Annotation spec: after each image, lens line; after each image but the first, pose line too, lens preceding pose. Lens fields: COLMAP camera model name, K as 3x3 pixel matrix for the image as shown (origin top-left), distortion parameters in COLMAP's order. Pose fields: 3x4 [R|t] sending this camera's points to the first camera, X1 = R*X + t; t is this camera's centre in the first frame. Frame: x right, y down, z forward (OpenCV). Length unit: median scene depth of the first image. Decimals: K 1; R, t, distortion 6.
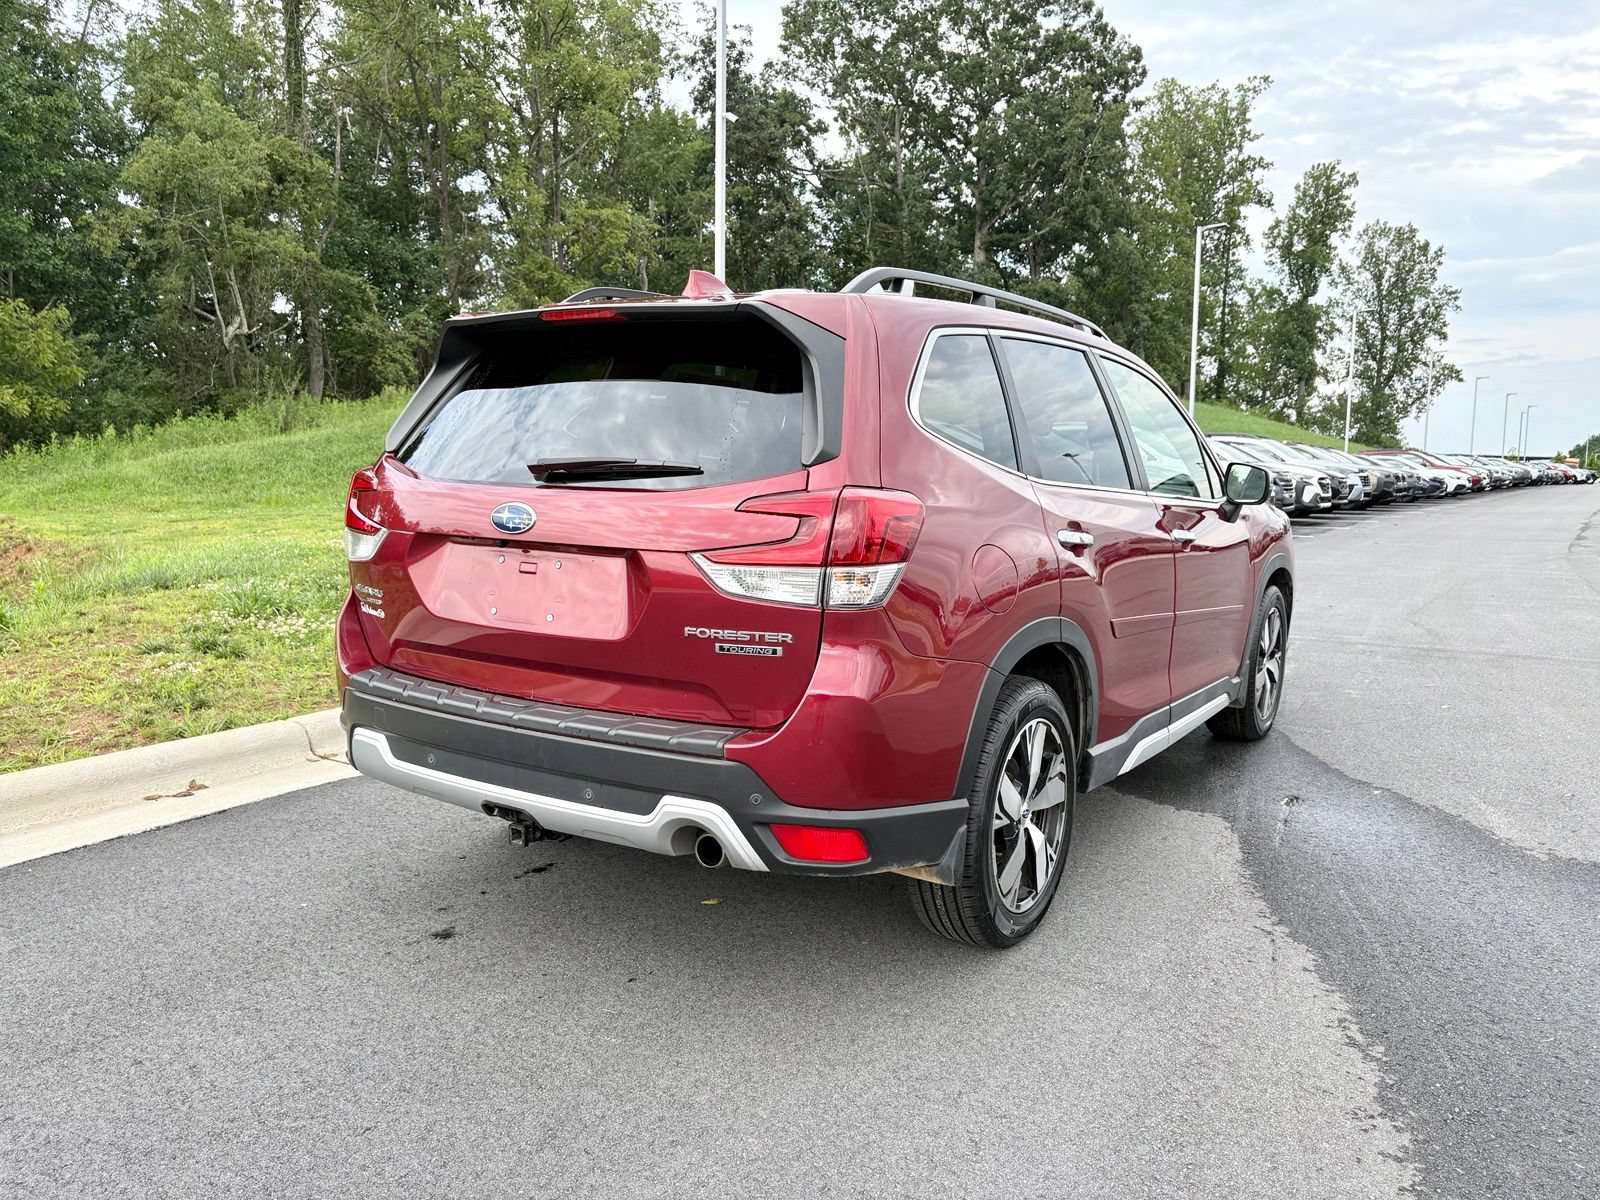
lens RADIAL K [[1219.4, 0, 795.9], [0, 1219.4, 605.3], [0, 0, 1]] dist [0.038809, -0.036245]
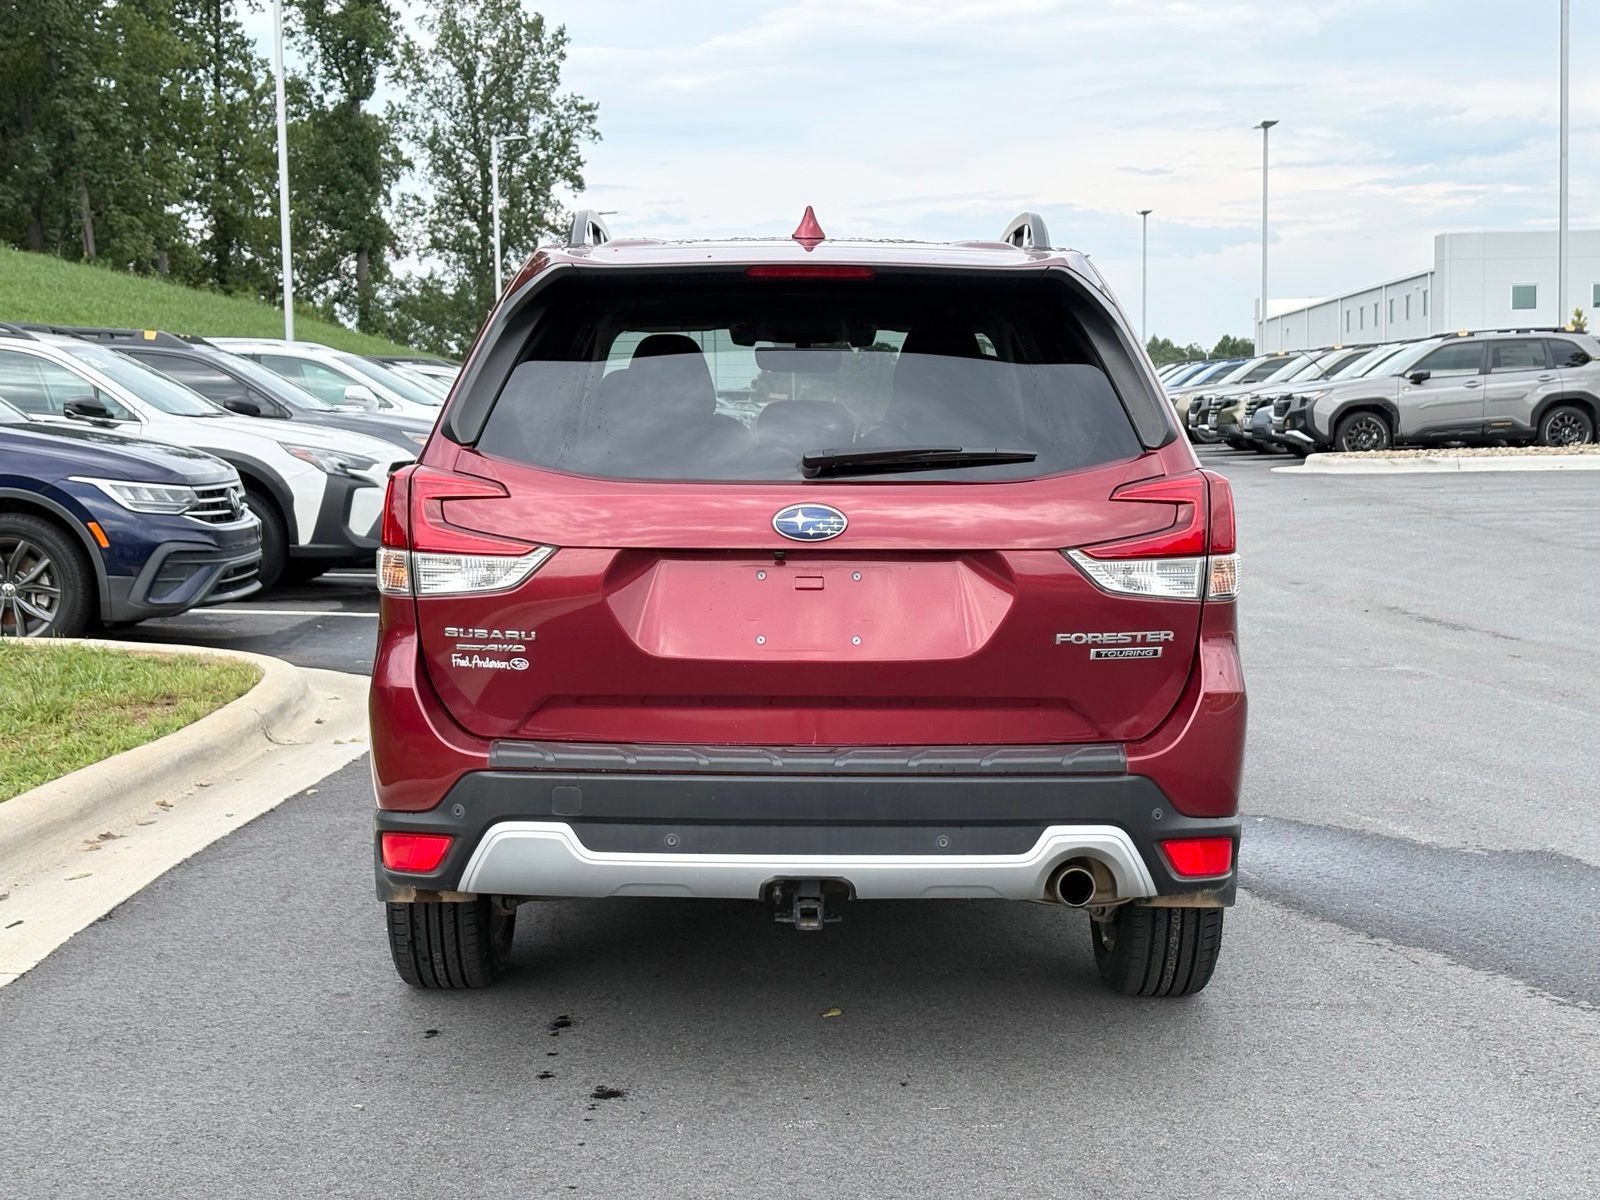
lens RADIAL K [[2449.3, 0, 796.8], [0, 2449.3, 598.3], [0, 0, 1]] dist [0.084371, 0.000000]
pose [[0.833344, -0.060275, 0.549459, -0.057656], [0.080724, 0.996650, -0.013101, -0.000005], [-0.546829, 0.055272, 0.835418, -0.018387]]
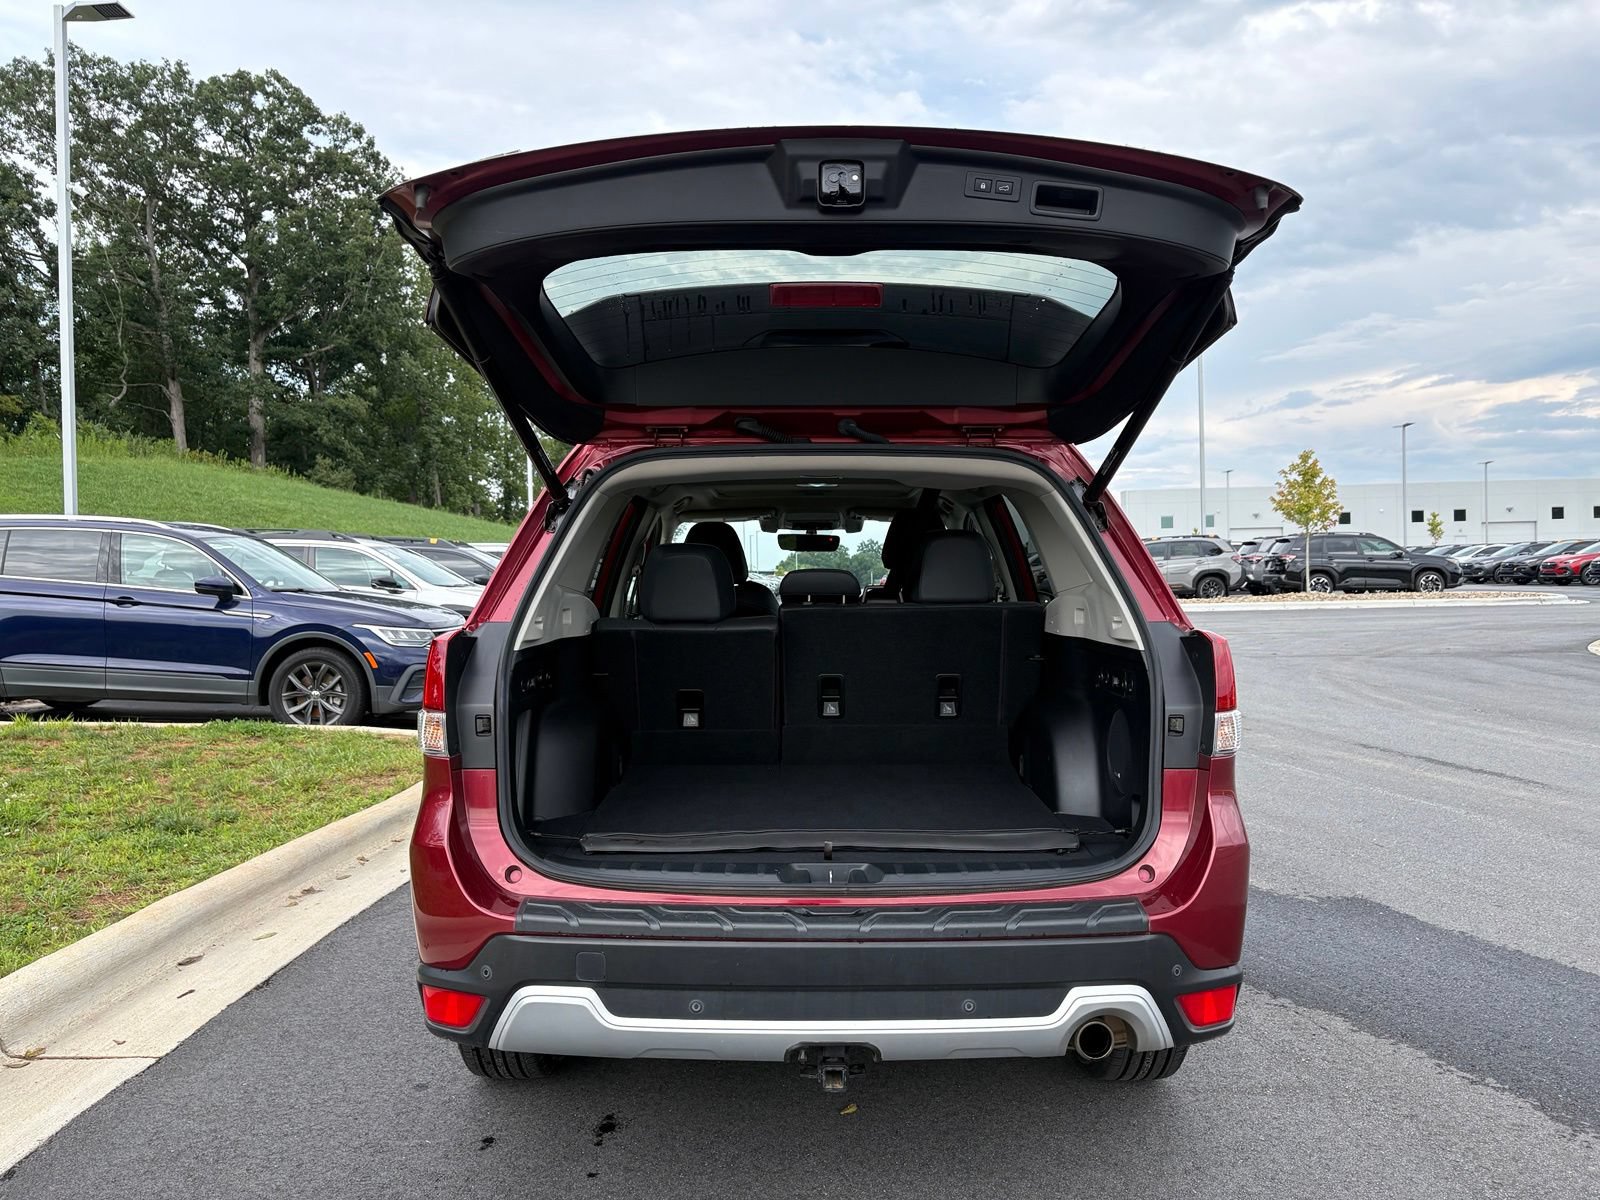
lens RADIAL K [[1219.4, 0, 797.4], [0, 1219.4, 607.5], [0, 0, 1]] dist [0.038809, -0.036245]
pose [[0.833335, -0.035317, 0.551639, -0.035574], [0.087169, 0.993866, -0.068053, -0.003524], [-0.545852, 0.104796, 0.831302, 0.016064]]
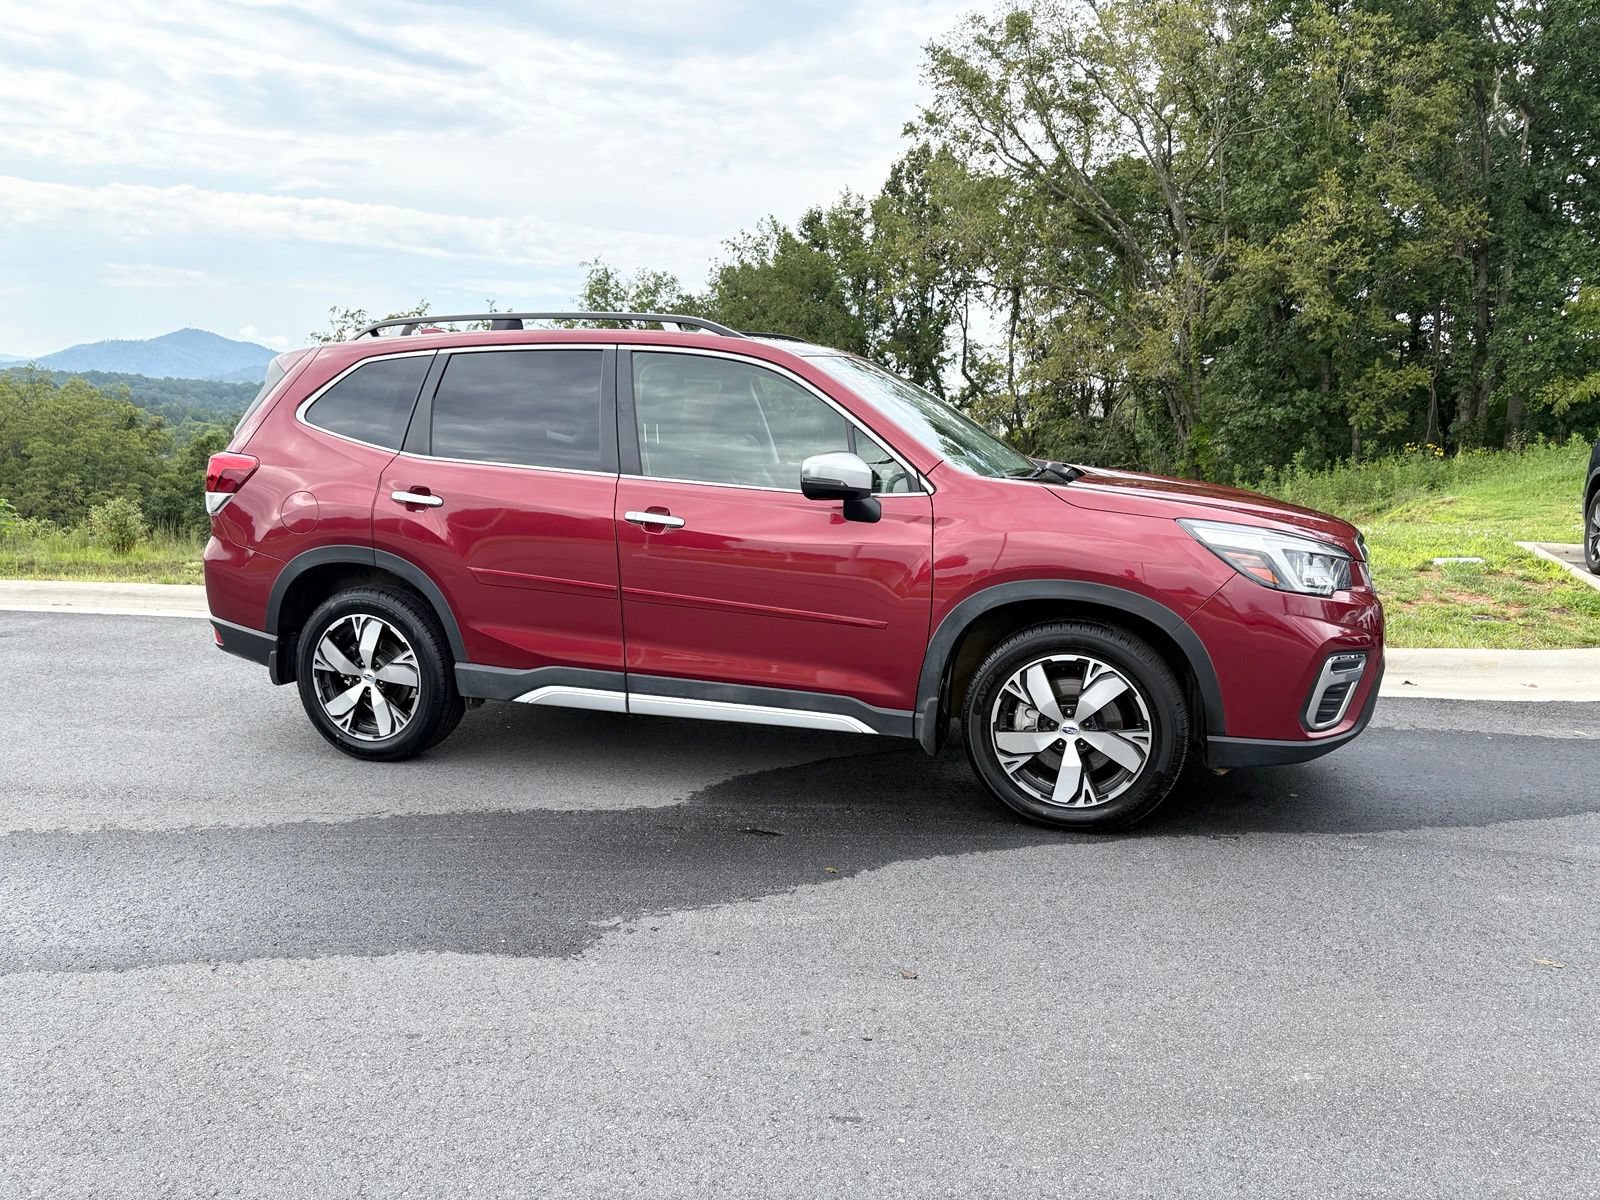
lens RADIAL K [[1219.4, 0, 799.9], [0, 1219.4, 601.5], [0, 0, 1]] dist [0.038809, -0.036245]
pose [[0.240727, 0.128460, -0.962054, 0.100975], [-0.123004, 0.987249, 0.101046, -0.007980], [0.962767, 0.094012, 0.253458, 0.064716]]
